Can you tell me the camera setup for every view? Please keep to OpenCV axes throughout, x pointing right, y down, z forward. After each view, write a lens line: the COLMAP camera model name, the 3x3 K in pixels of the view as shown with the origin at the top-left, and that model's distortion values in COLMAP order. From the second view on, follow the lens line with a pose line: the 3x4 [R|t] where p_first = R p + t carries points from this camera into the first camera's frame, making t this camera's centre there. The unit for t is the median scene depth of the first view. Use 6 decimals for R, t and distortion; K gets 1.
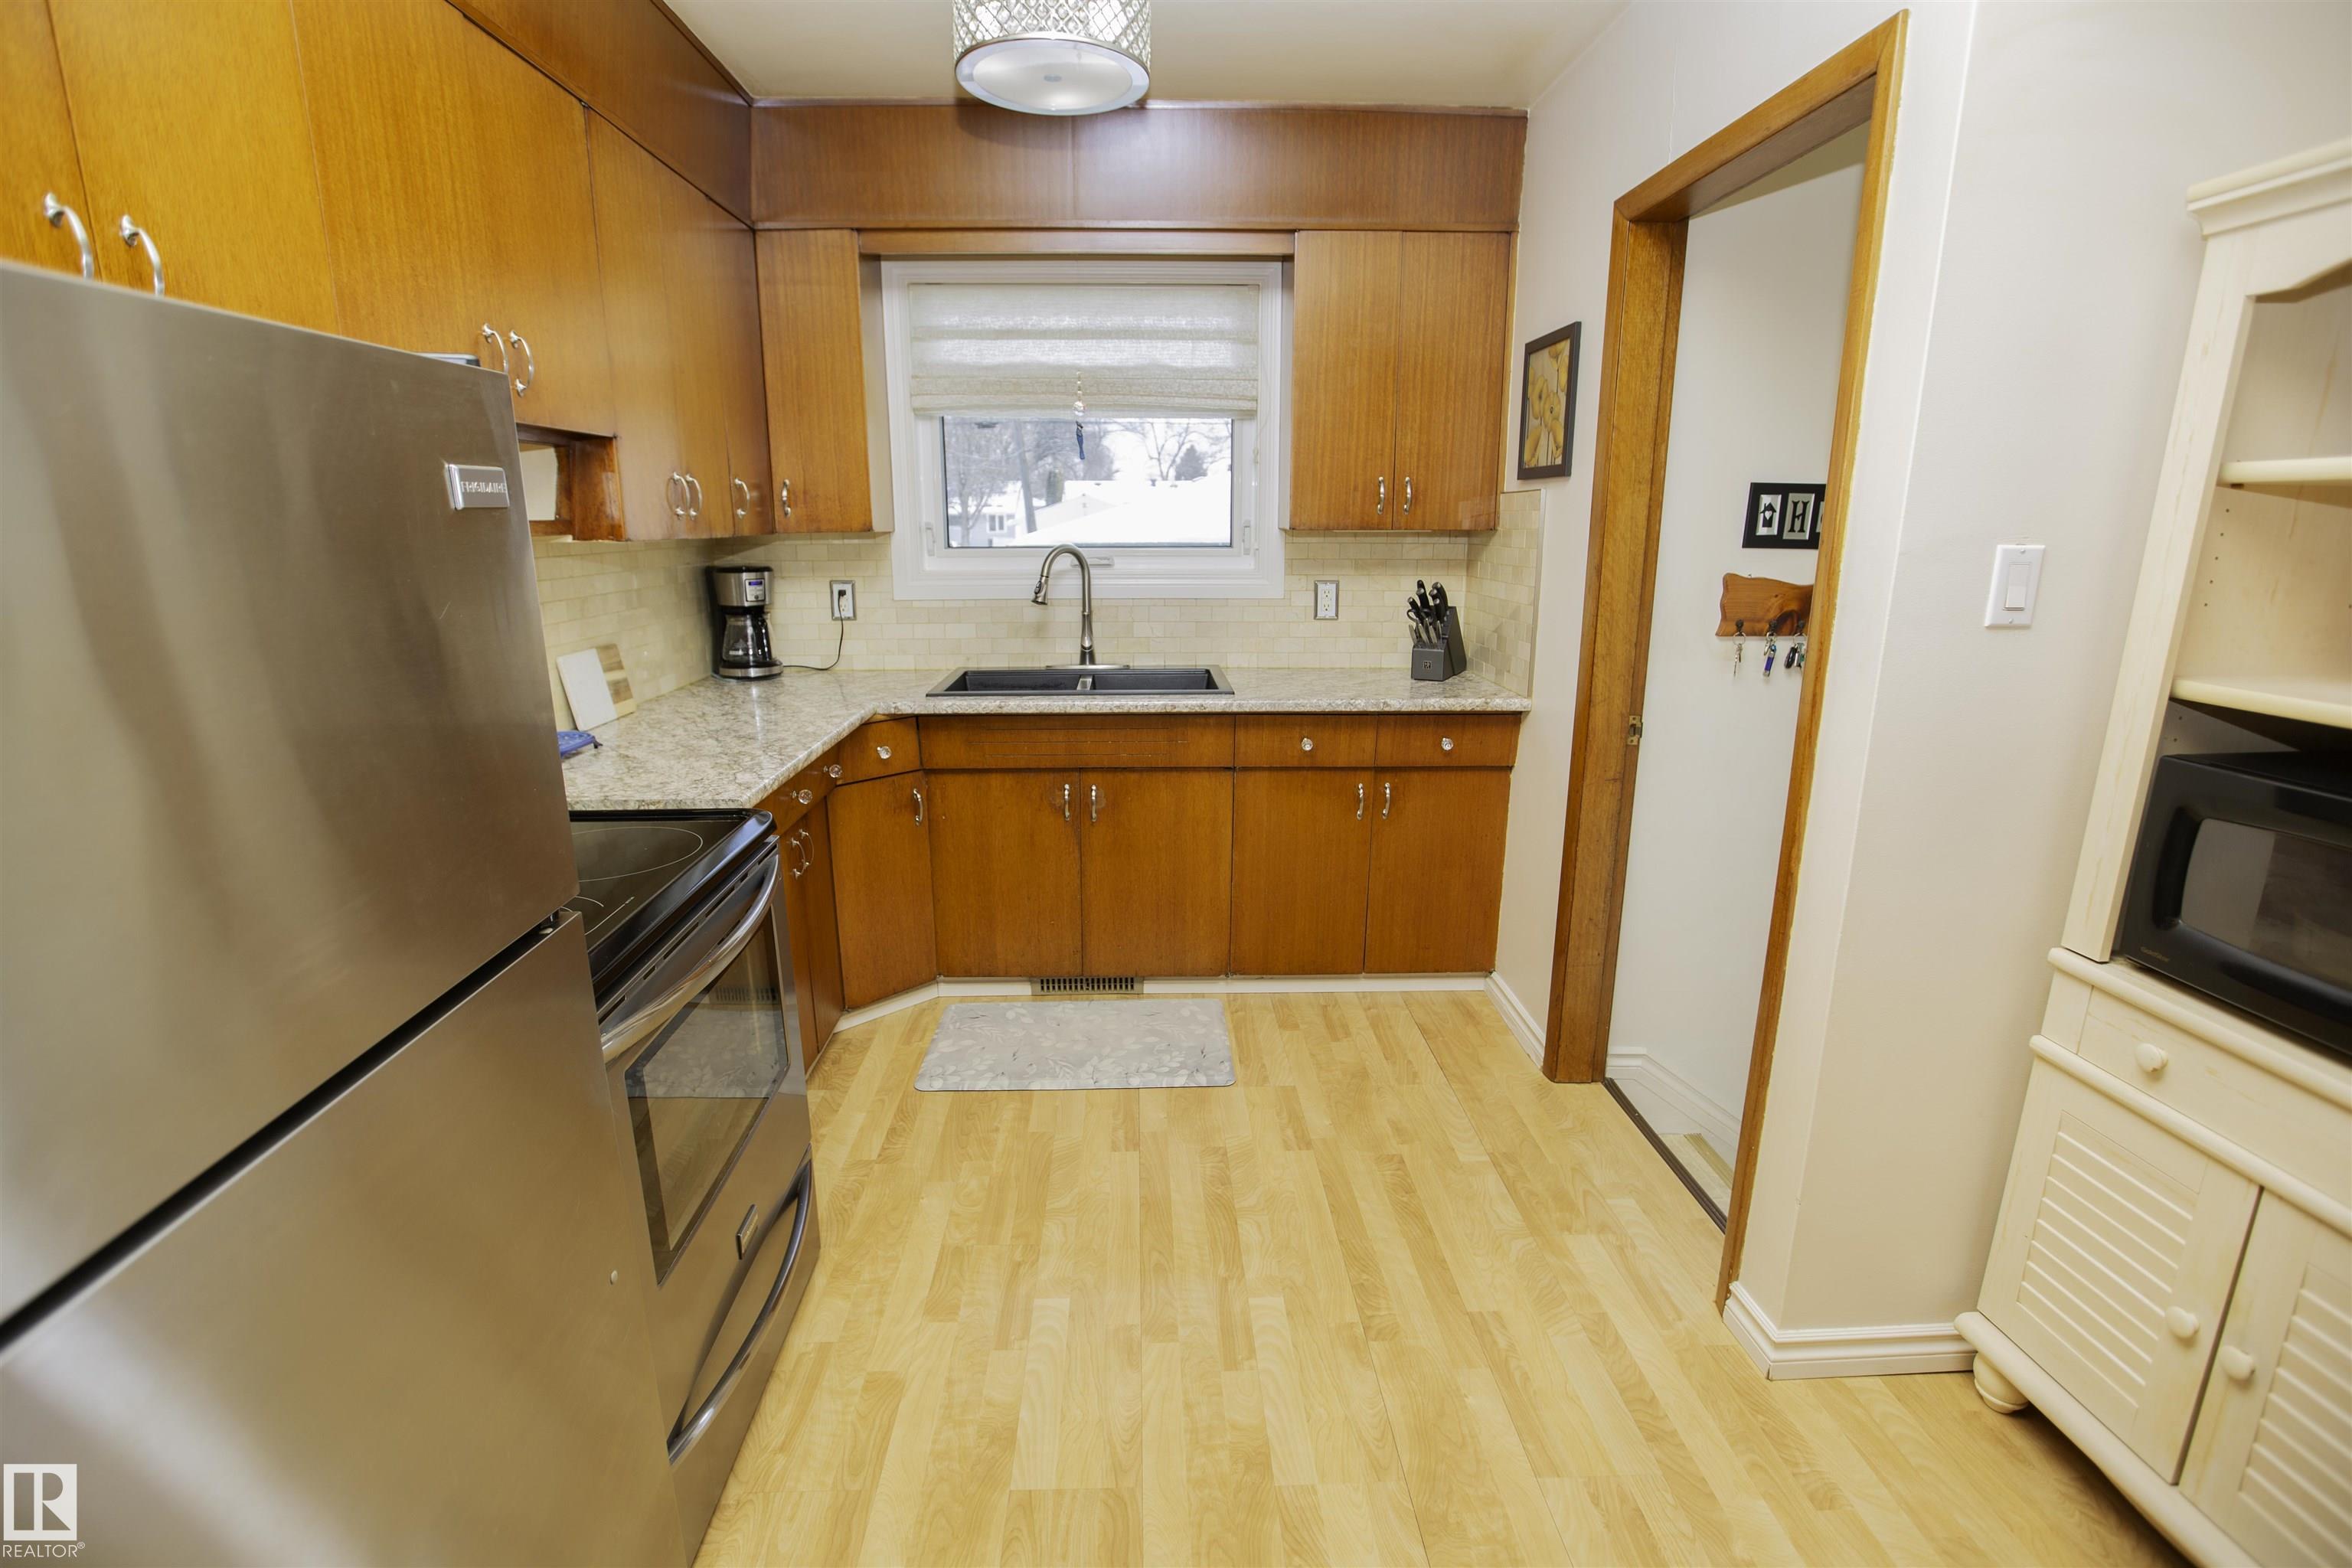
lens RADIAL K [[1082.3, 0, 1166.2], [0, 1082.3, 792.7], [0, 0, 1]] dist [-0.055865, 0.018988]
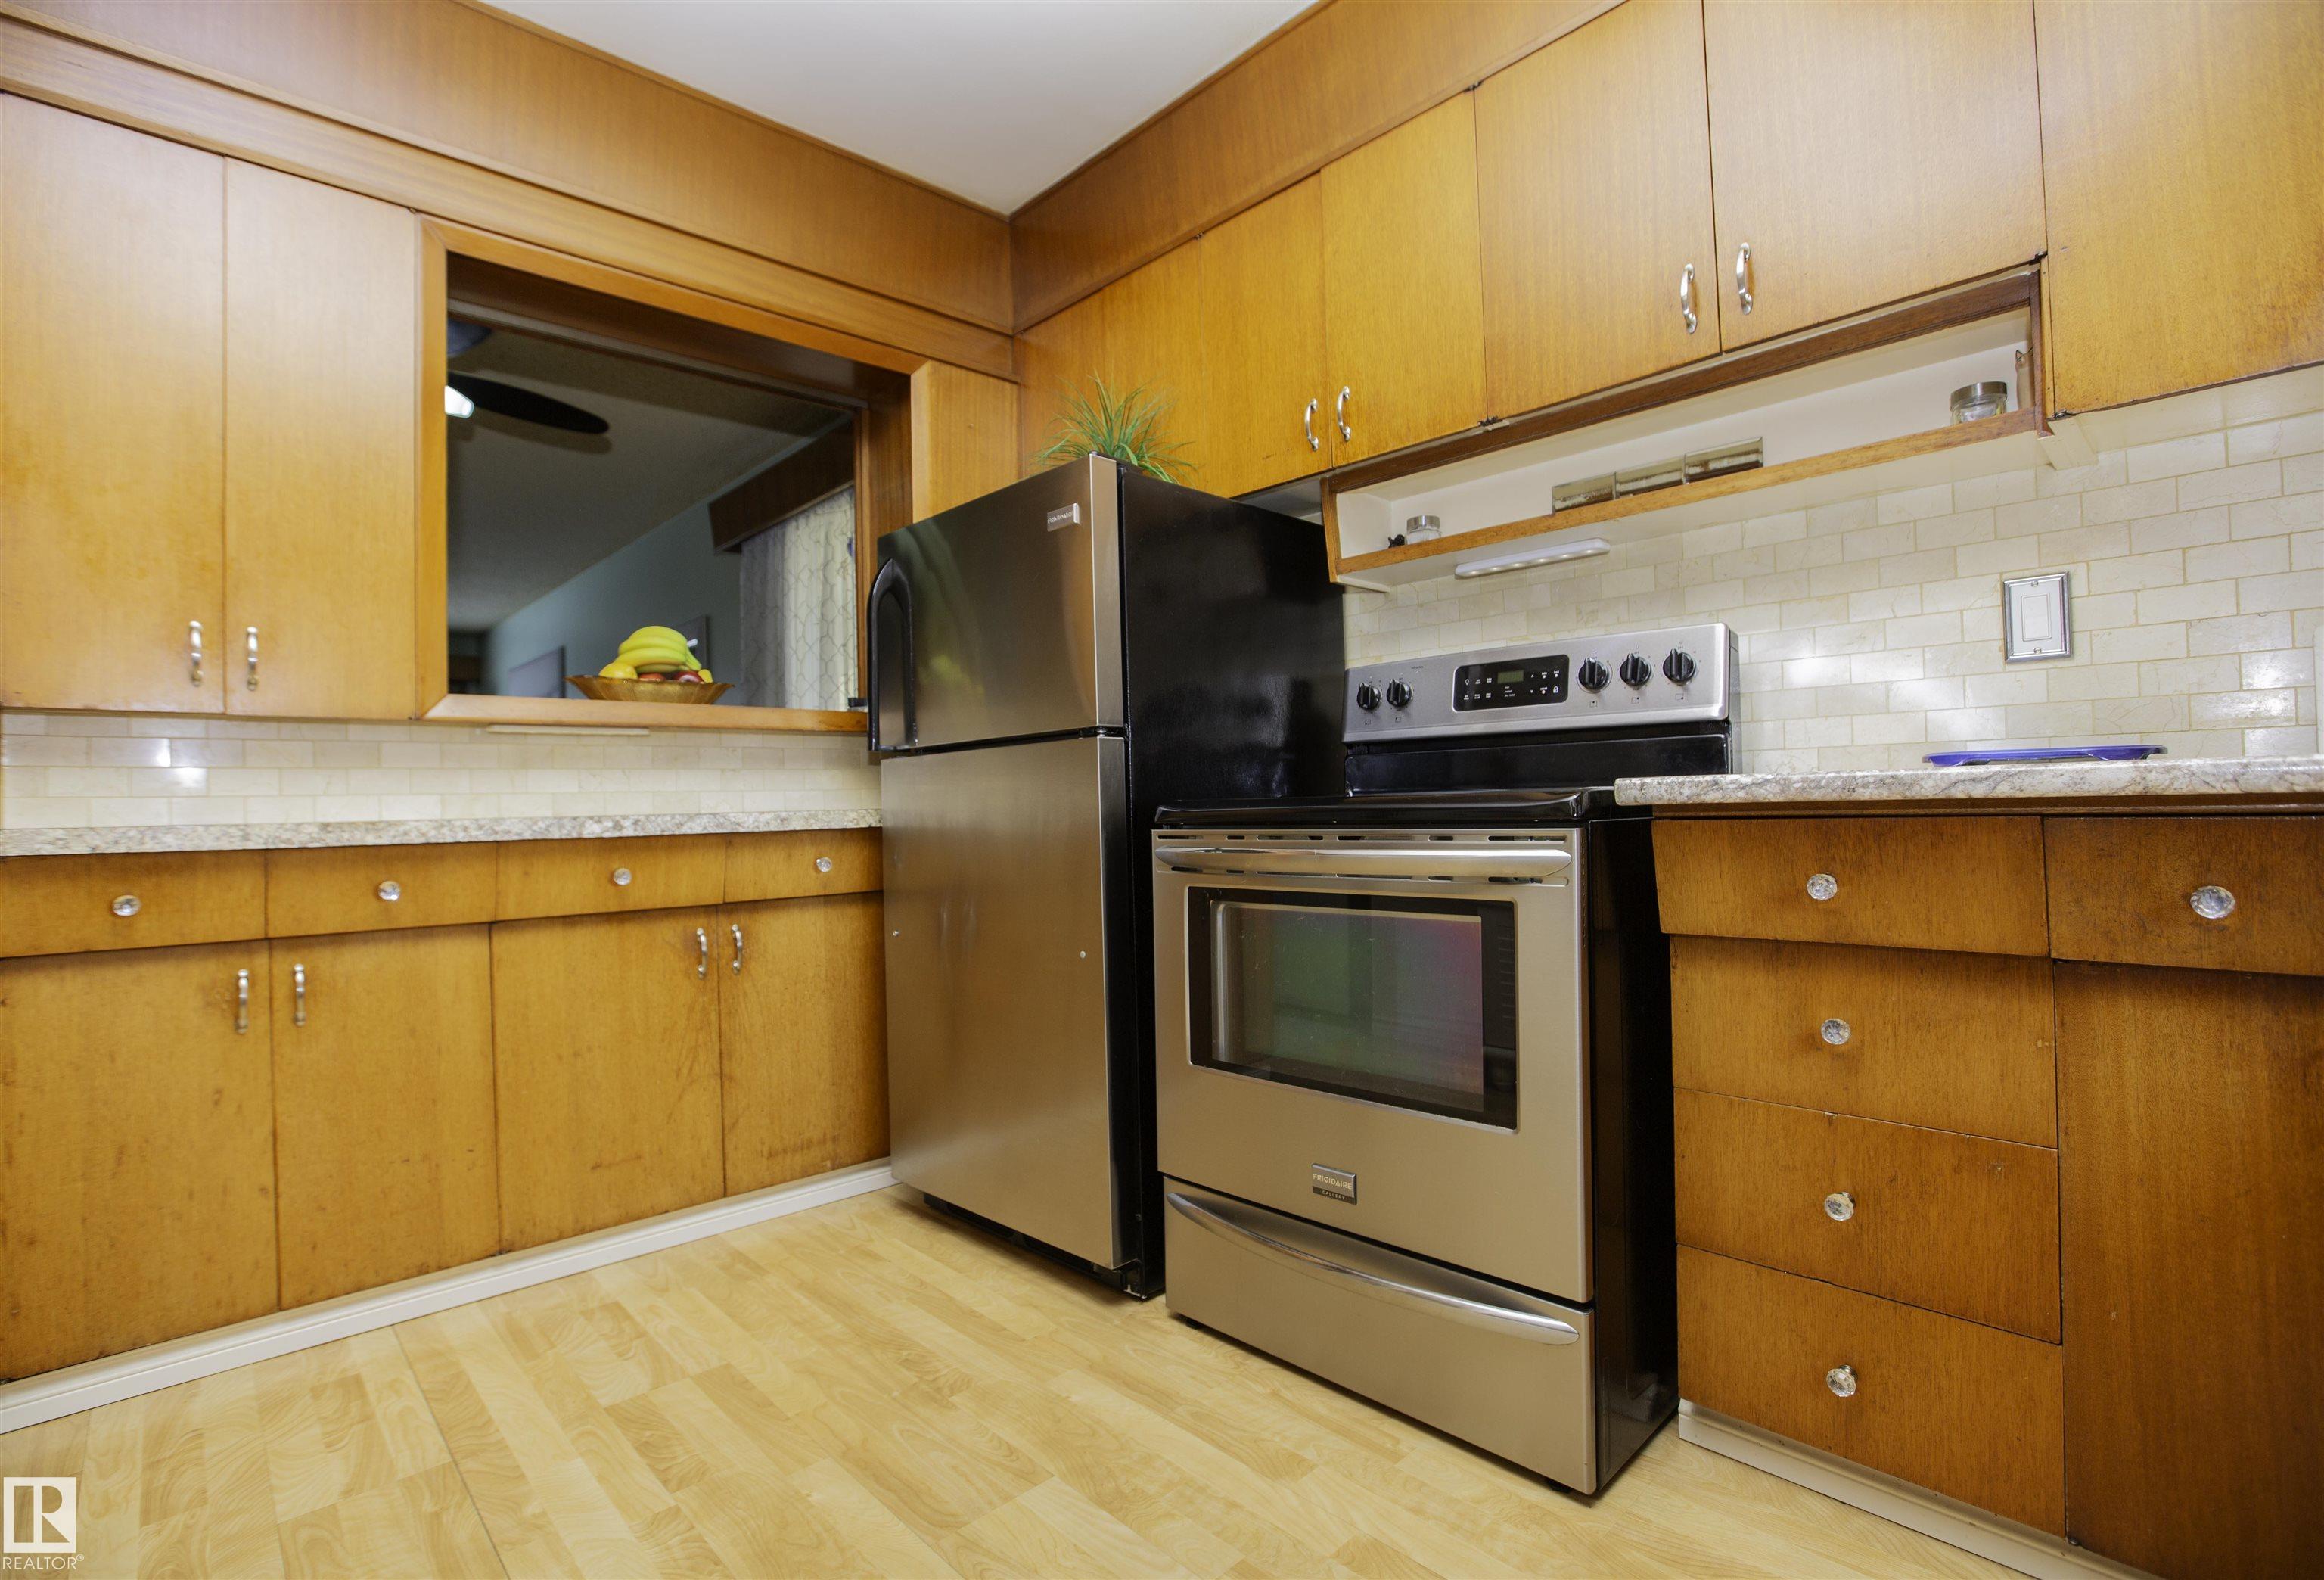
lens RADIAL K [[1086.6, 0, 1156.5], [0, 1086.6, 794.0], [0, 0, 1]] dist [-0.026295, 0.001001]
pose [[-0.746859, 0.015429, -0.664803, 0.202895], [-0.133957, 0.975746, 0.173135, -0.044632], [0.651350, 0.218363, -0.726678, 0.825713]]
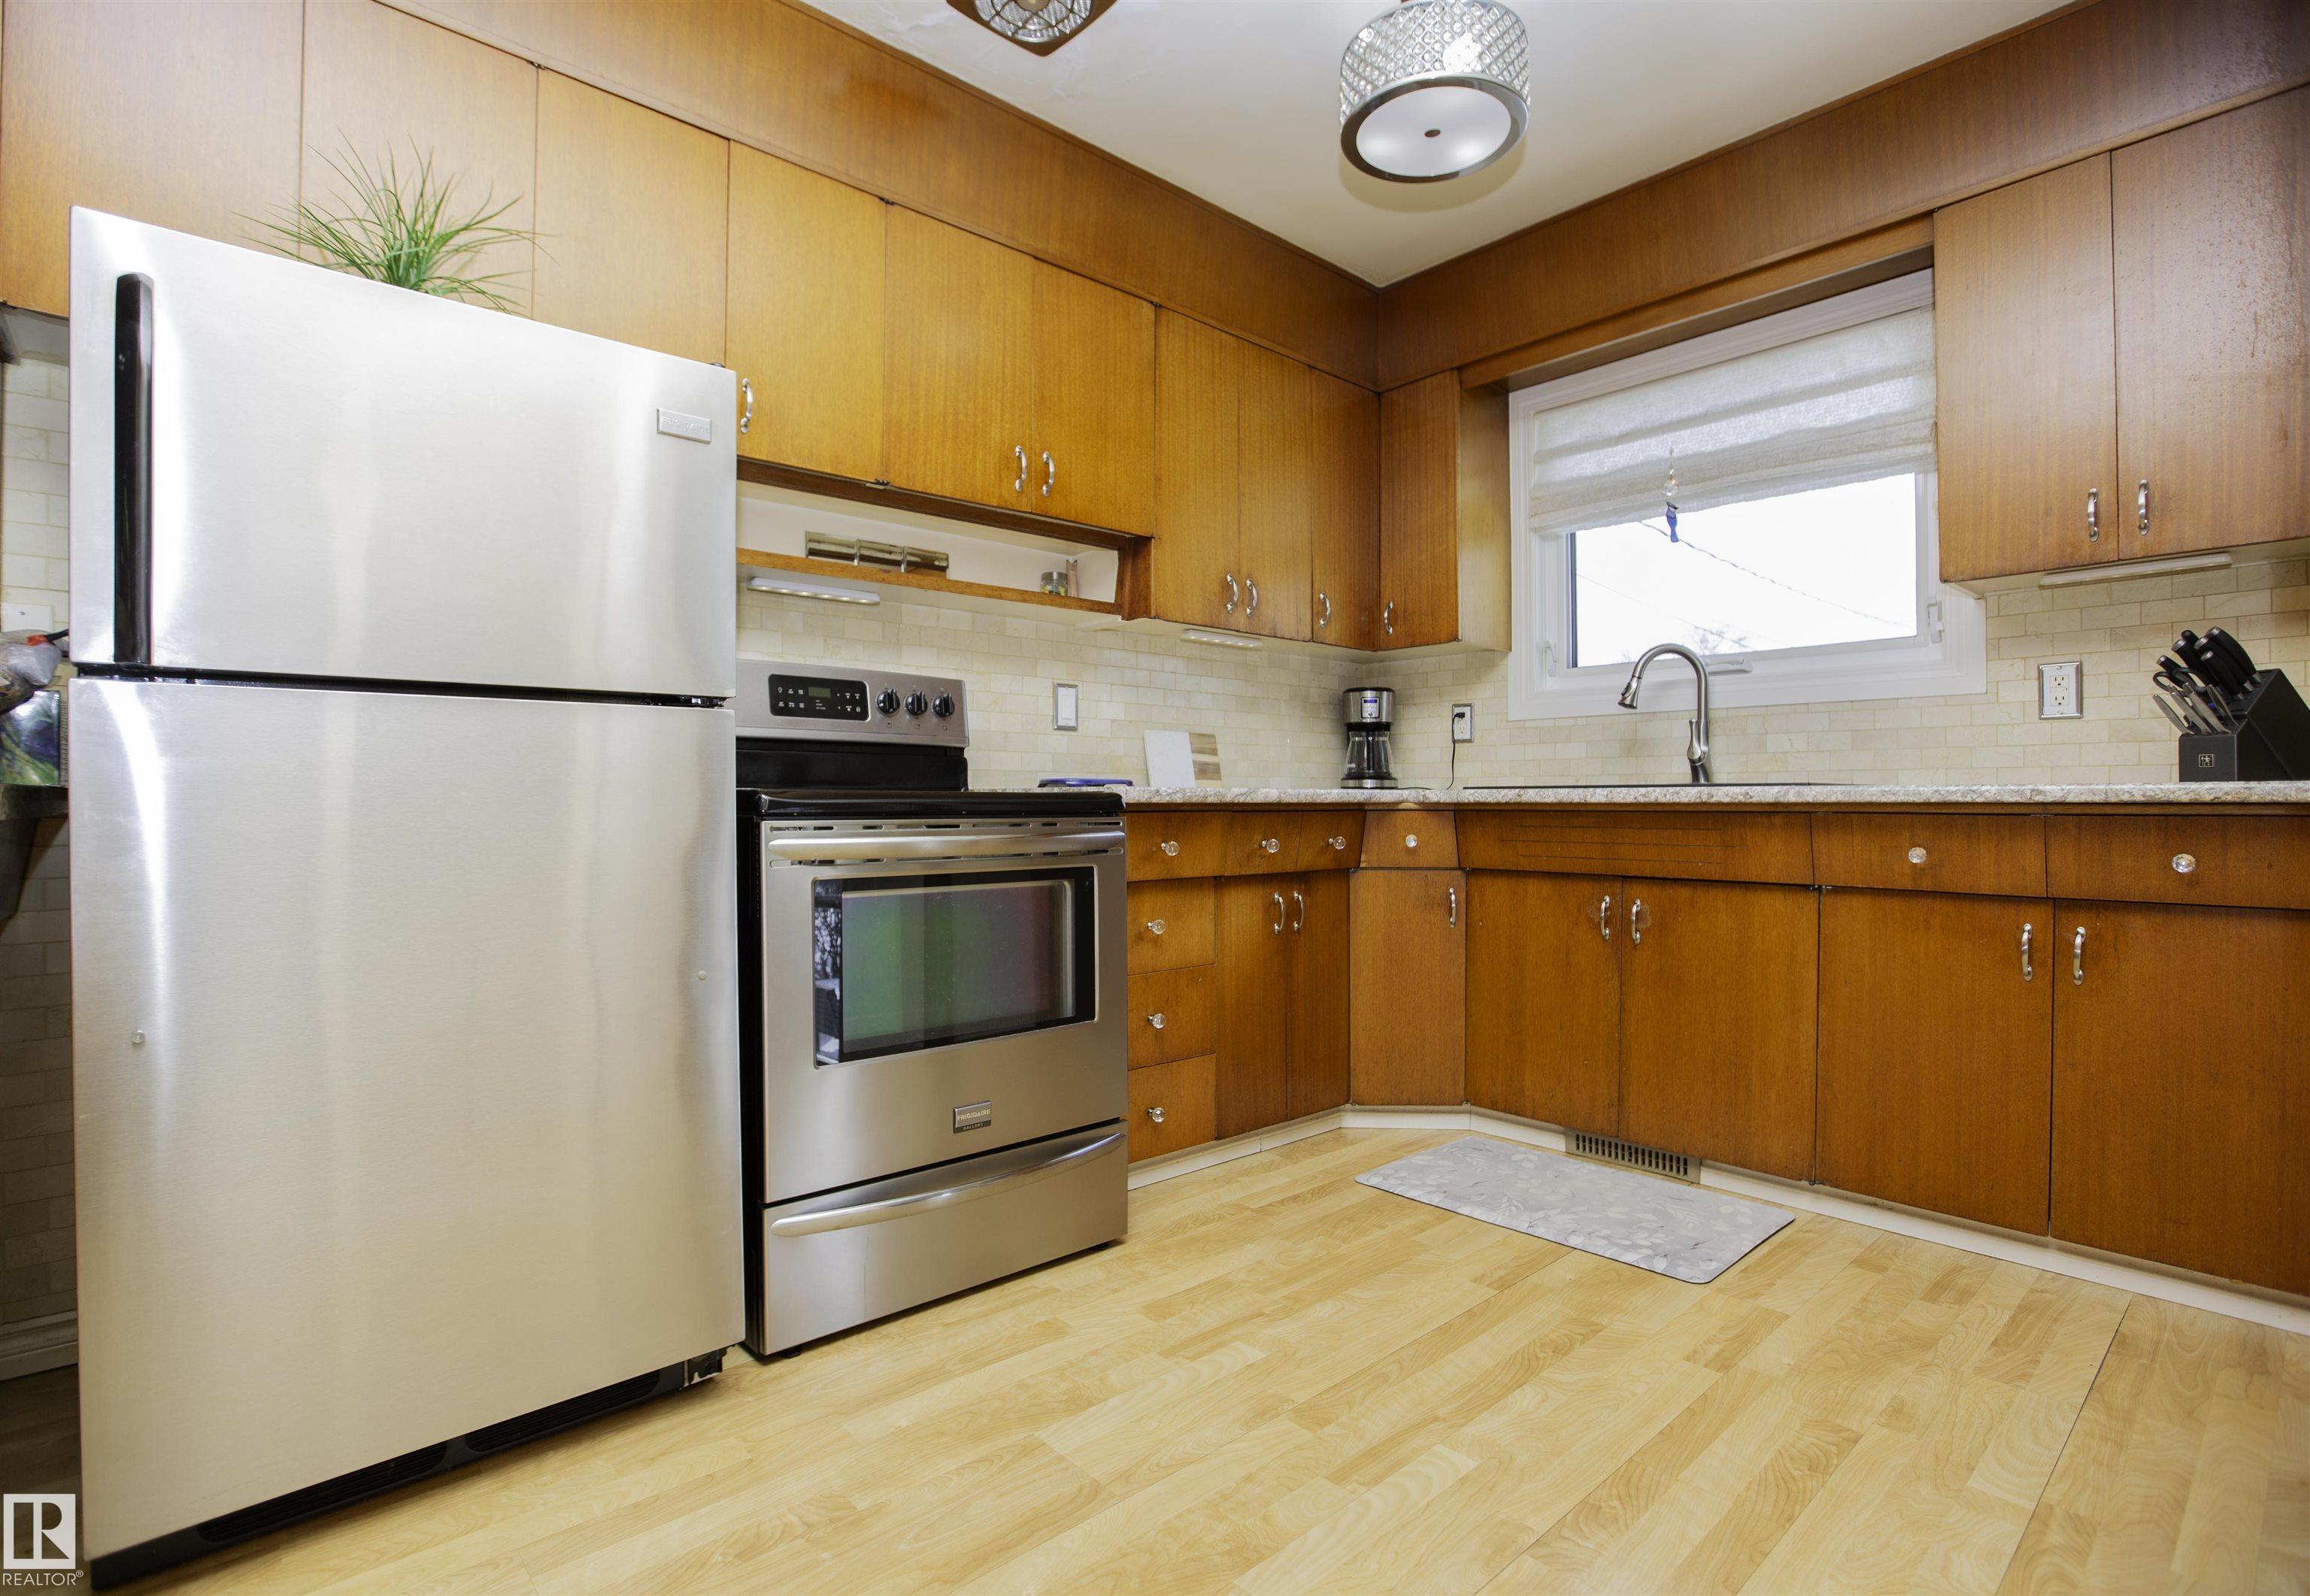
lens RADIAL K [[1103.9, 0, 1149.5], [0, 1103.9, 805.3], [0, 0, 1]] dist [-0.055095, 0.026133]
pose [[0.645735, 0.004884, -0.763546, 0.340640], [-0.186888, 0.970575, -0.151843, 0.123646], [0.740338, 0.240748, 0.627647, 0.170474]]
